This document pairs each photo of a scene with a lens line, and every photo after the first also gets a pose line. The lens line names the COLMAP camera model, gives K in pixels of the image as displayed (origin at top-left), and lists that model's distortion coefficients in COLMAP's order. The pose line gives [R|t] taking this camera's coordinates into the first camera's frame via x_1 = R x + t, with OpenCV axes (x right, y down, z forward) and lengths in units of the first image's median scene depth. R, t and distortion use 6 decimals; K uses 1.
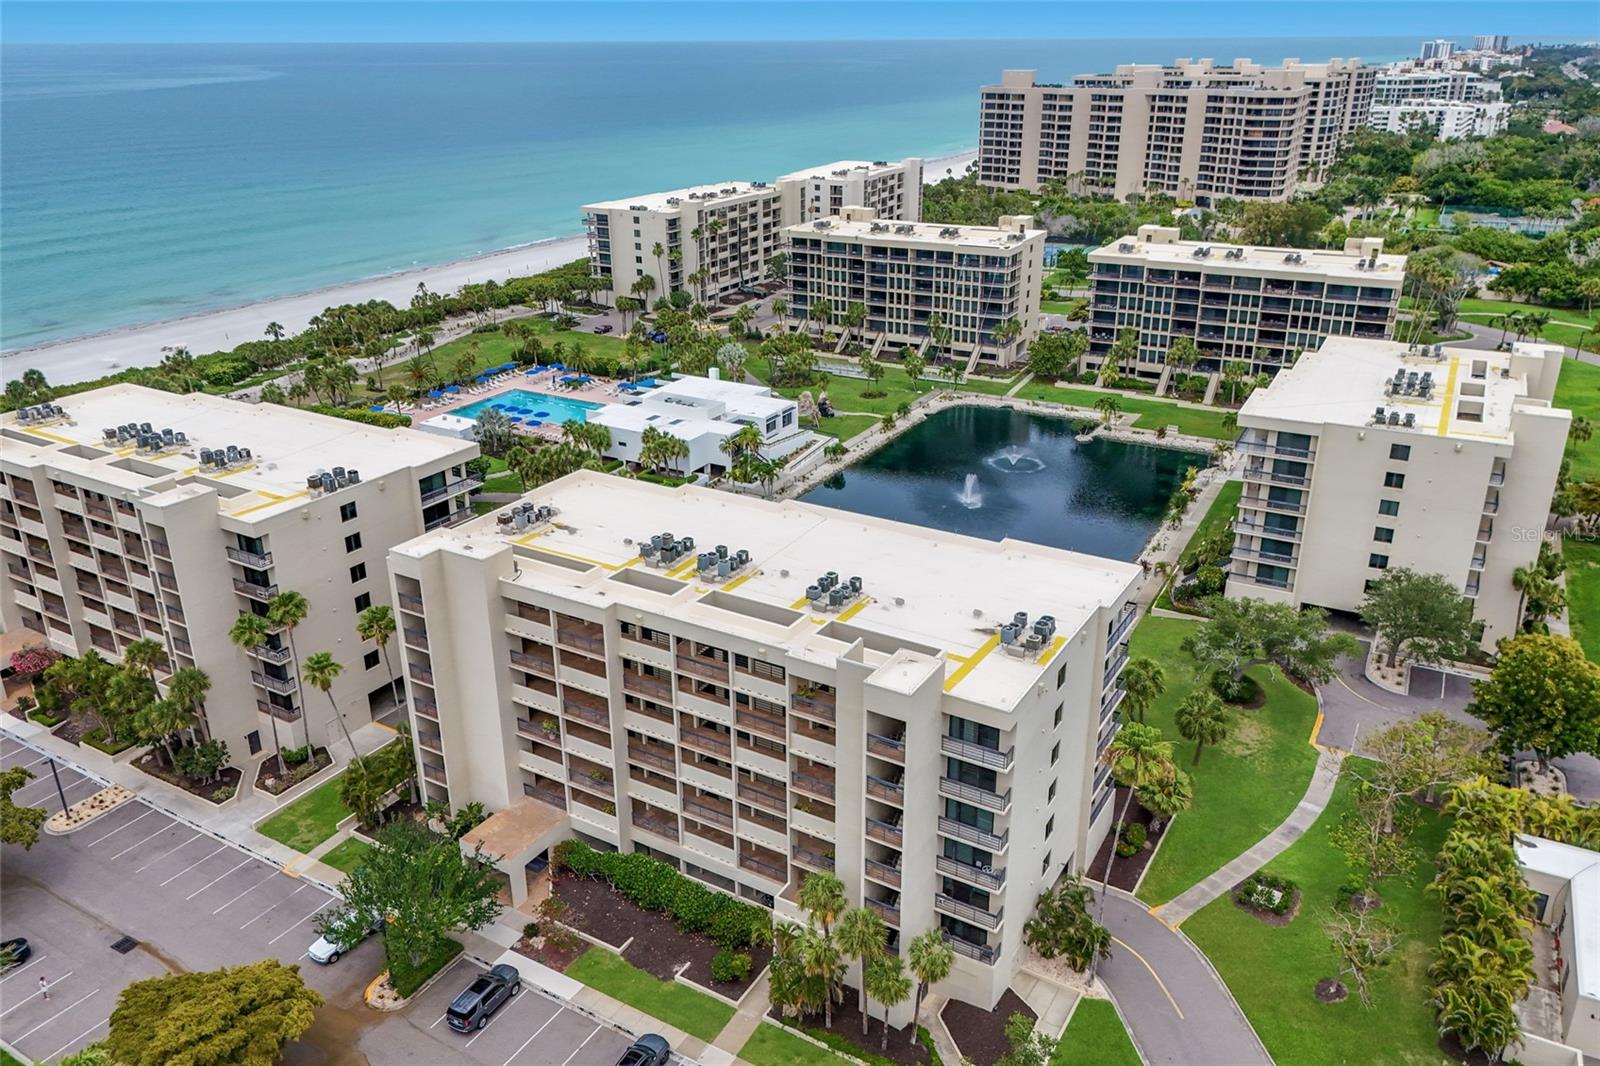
lens RADIAL K [[1196.2, 0, 803.4], [0, 1196.2, 533.7], [0, 0, 1]] dist [0.089342, -0.114119]
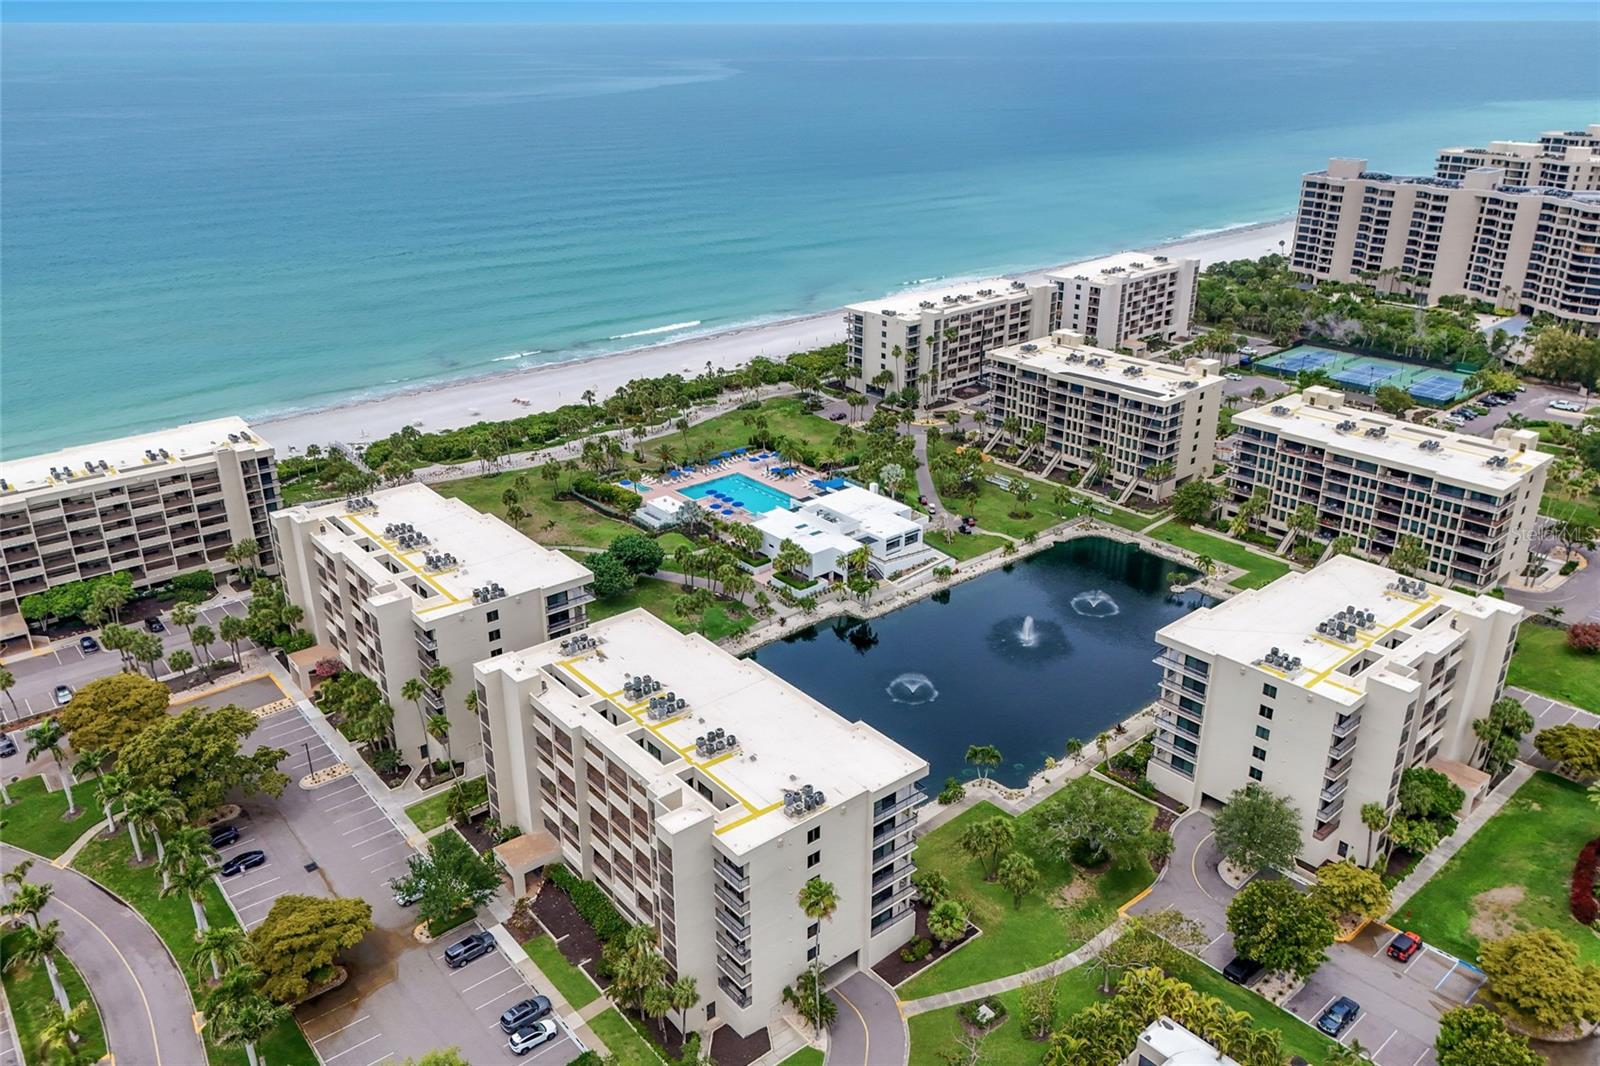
lens RADIAL K [[1196.2, 0, 803.4], [0, 1196.2, 533.7], [0, 0, 1]] dist [0.089342, -0.114119]
pose [[0.939847, 0.138955, -0.312055, 0.211164], [-0.134075, 0.990274, 0.037153, -0.106312], [0.314182, 0.006920, 0.949337, -0.153602]]
